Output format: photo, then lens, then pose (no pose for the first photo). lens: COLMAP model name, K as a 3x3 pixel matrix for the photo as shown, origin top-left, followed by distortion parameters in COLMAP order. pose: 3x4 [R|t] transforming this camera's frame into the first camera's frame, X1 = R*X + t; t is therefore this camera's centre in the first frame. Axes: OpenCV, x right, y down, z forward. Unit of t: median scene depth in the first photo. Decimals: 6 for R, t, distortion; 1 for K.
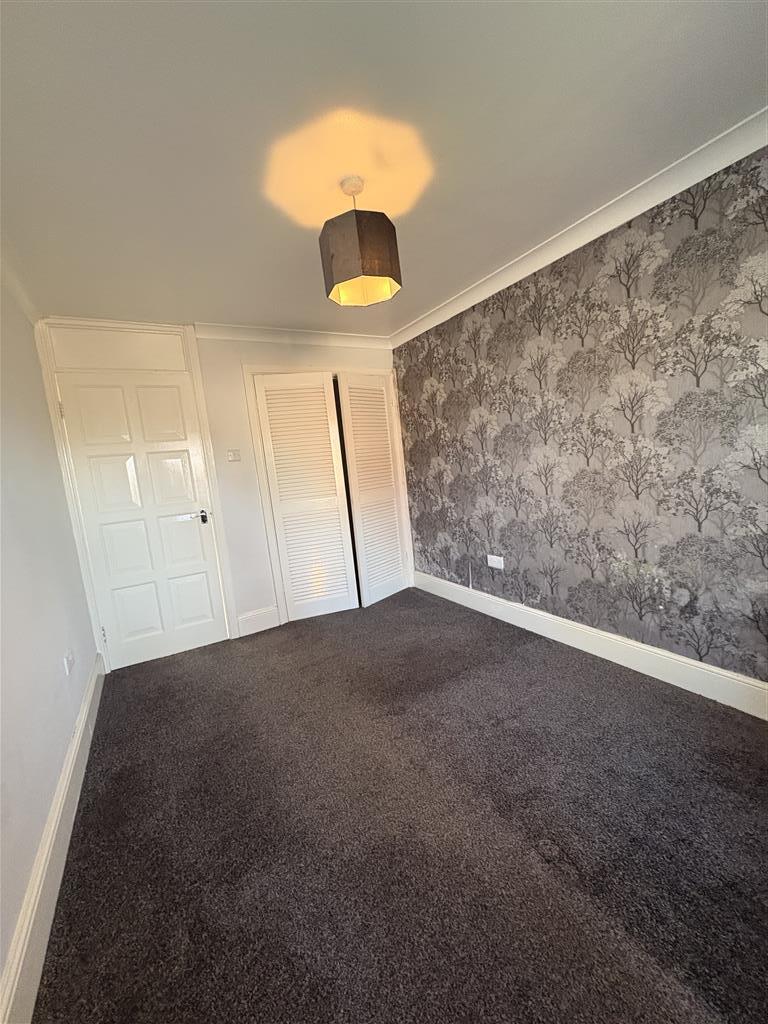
lens RADIAL K [[408.8, 0, 382.8], [0, 408.8, 509.9], [0, 0, 1]] dist [0.002825, -0.000063]
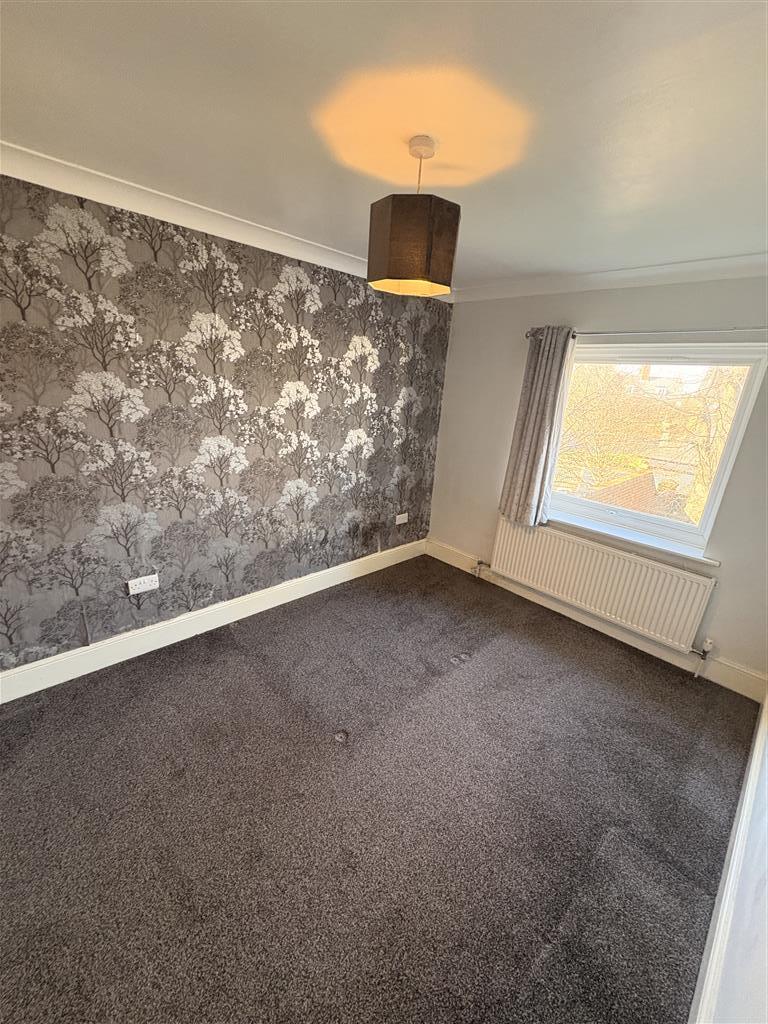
lens RADIAL K [[408.8, 0, 381.6], [0, 408.8, 513.4], [0, 0, 1]] dist [0.002825, -0.000063]
pose [[-0.227044, -0.224784, 0.947588, -0.634033], [0.071788, 0.966488, 0.246468, -0.191783], [-0.971235, 0.123985, -0.203298, 0.859819]]
